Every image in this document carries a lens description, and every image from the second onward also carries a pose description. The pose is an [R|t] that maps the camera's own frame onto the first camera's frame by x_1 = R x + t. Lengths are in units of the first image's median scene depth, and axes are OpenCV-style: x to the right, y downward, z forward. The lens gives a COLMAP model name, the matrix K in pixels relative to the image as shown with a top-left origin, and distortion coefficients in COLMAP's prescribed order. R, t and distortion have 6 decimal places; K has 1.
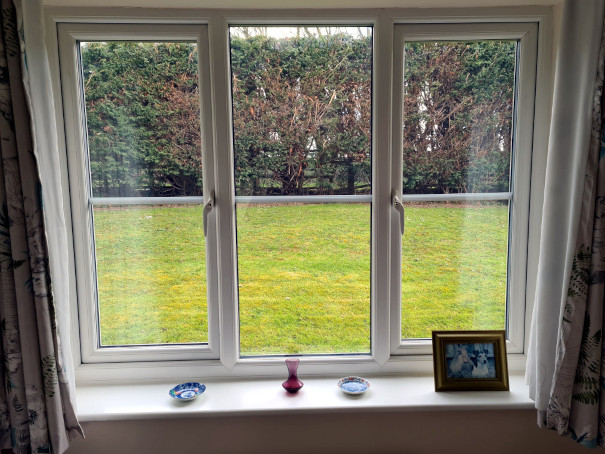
lens RADIAL K [[452.6, 0, 303.8], [0, 452.6, 228.3], [0, 0, 1]] dist [0.065746, -0.042799]
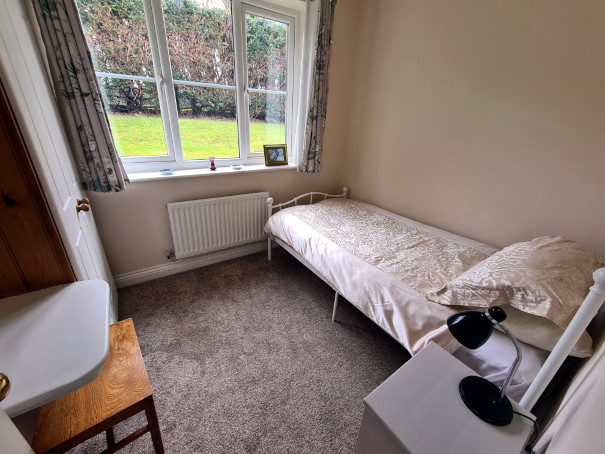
lens RADIAL K [[250.5, 0, 303.5], [0, 250.5, 223.3], [0, 0, 1]] dist [-0.002977, 0.000750]
pose [[0.842109, -0.166880, 0.512839, -0.430495], [0.002190, 0.951971, 0.306179, 0.260917], [-0.539304, -0.256713, 0.802029, -0.524470]]
